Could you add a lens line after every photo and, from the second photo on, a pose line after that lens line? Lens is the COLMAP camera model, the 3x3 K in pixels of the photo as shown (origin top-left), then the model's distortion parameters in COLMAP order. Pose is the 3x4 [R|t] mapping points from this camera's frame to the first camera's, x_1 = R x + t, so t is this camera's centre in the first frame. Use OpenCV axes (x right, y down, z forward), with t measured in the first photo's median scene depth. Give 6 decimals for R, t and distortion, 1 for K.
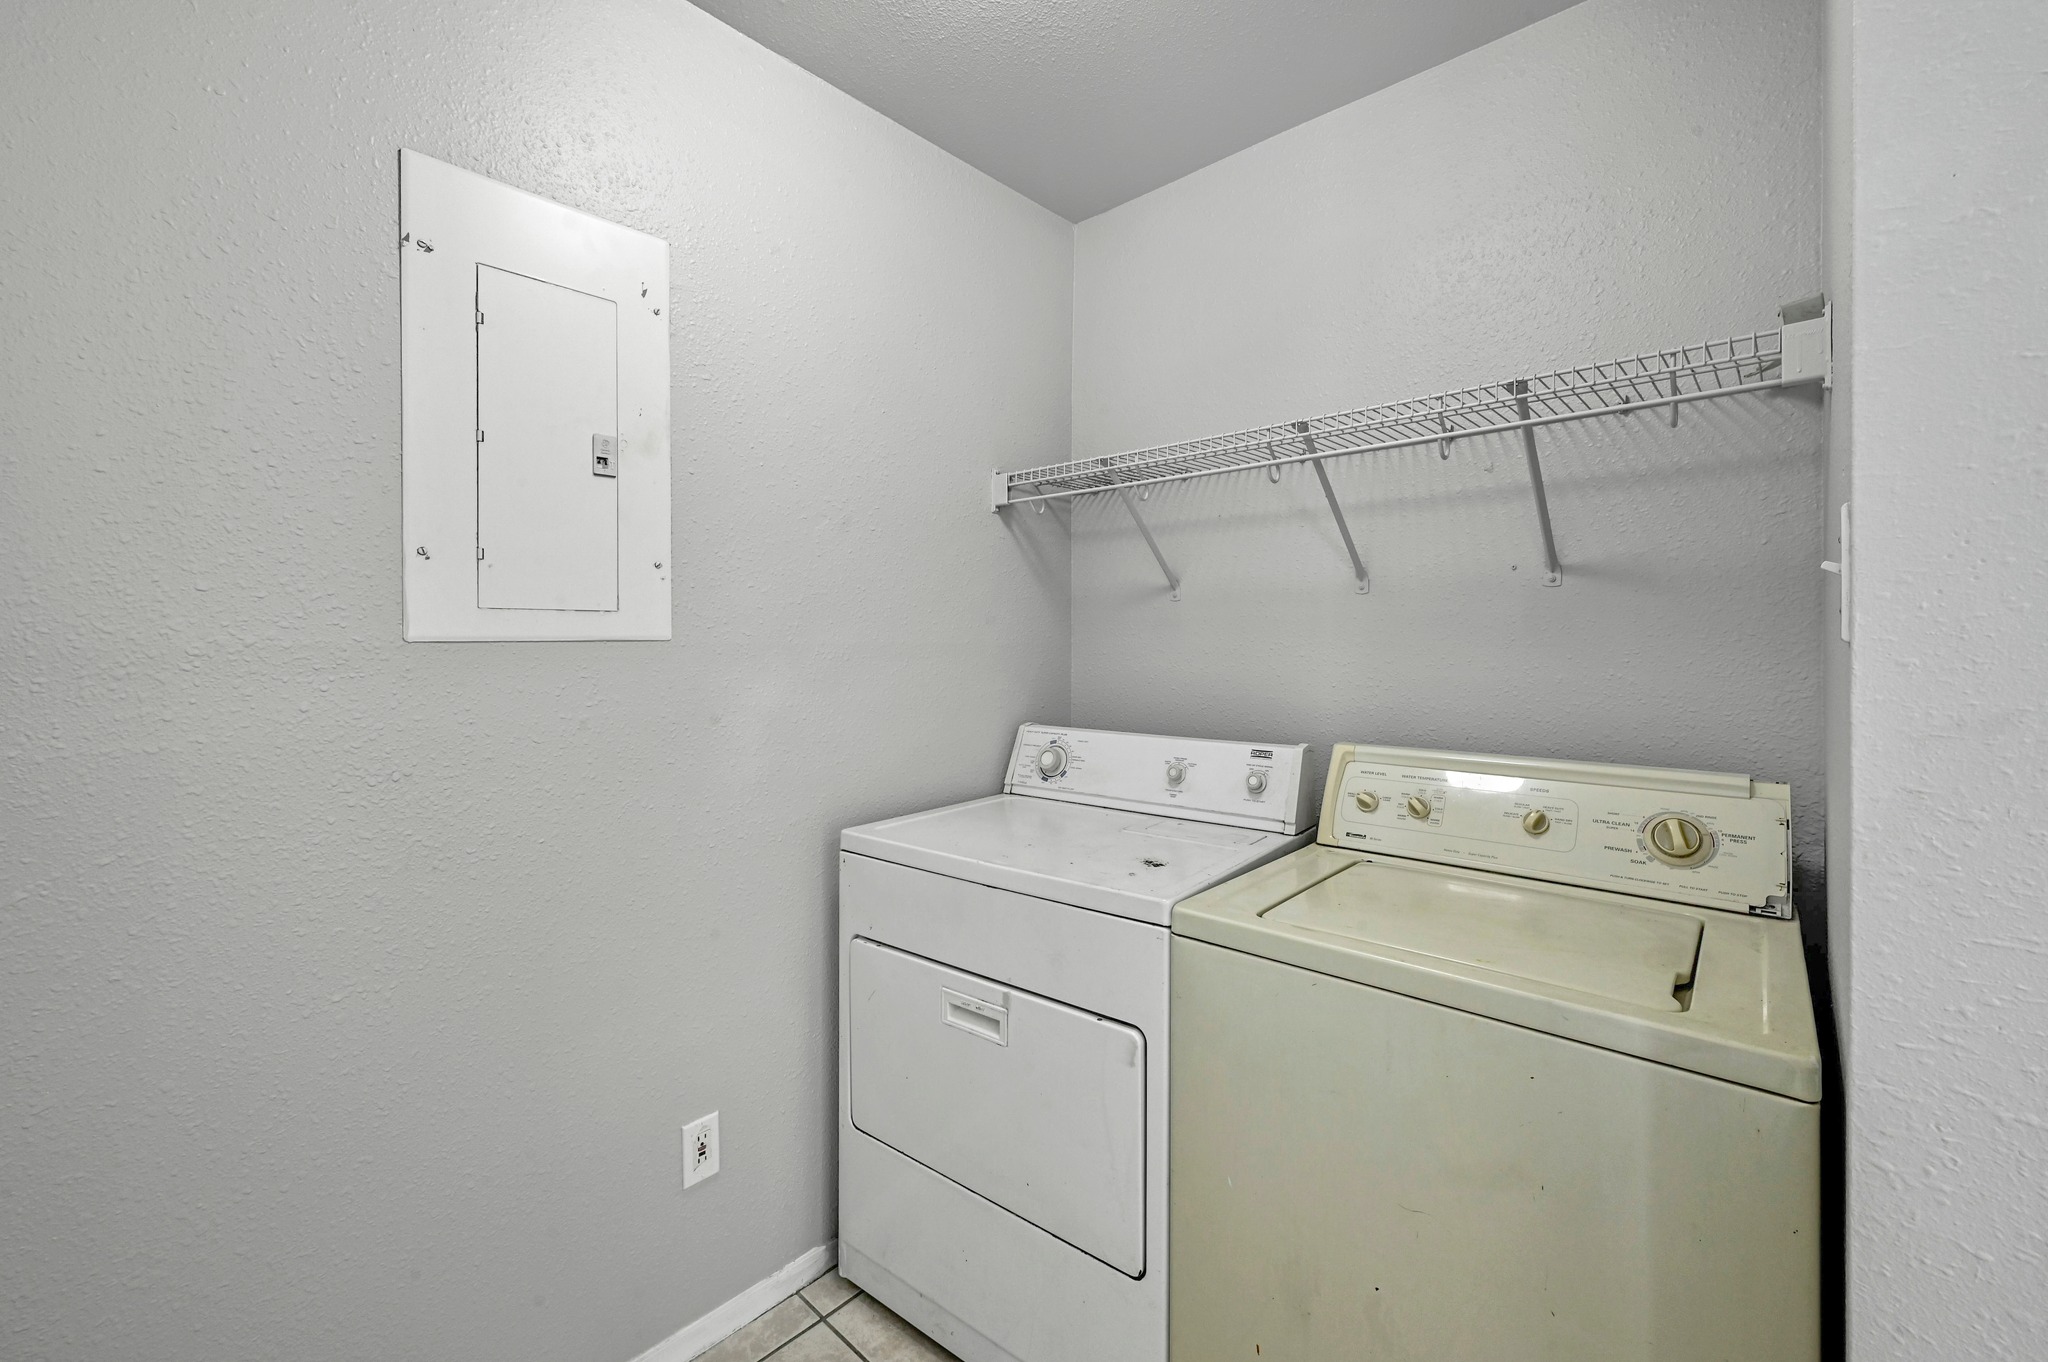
lens RADIAL K [[830.6, 0, 1026.2], [0, 830.6, 654.6], [0, 0, 1]] dist [0.001145, -0.000010]
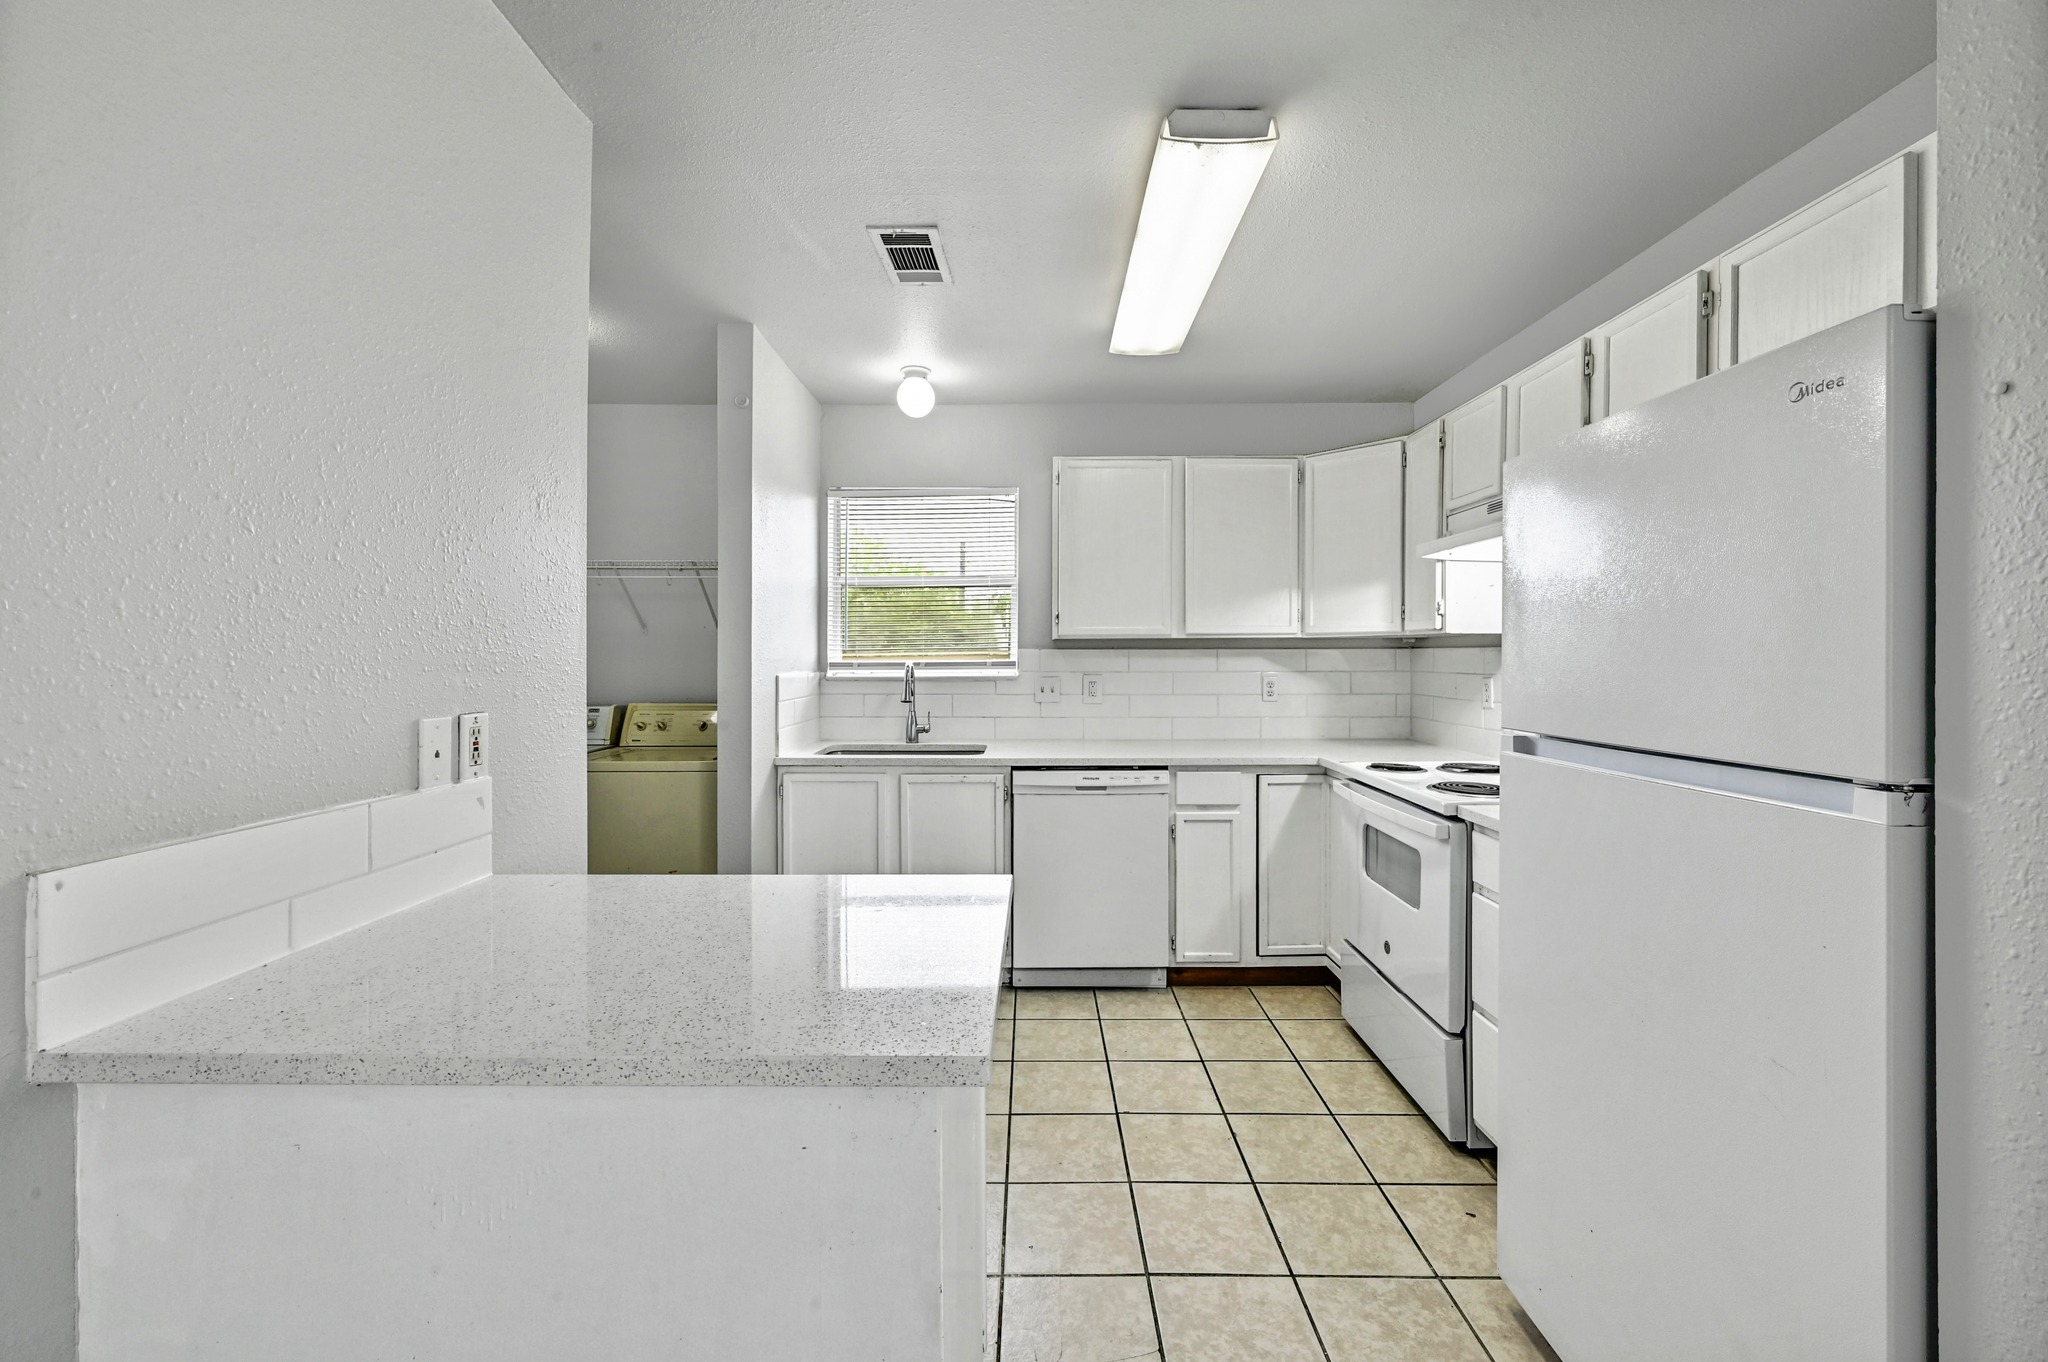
lens RADIAL K [[839.7, 0, 1016.1], [0, 839.7, 665.6], [0, 0, 1]] dist [0.001388, -0.000795]
pose [[0.750580, -0.008574, 0.660724, -0.314241], [0.006554, 0.999963, 0.005531, -0.000072], [-0.660747, 0.000179, 0.750608, -1.286267]]
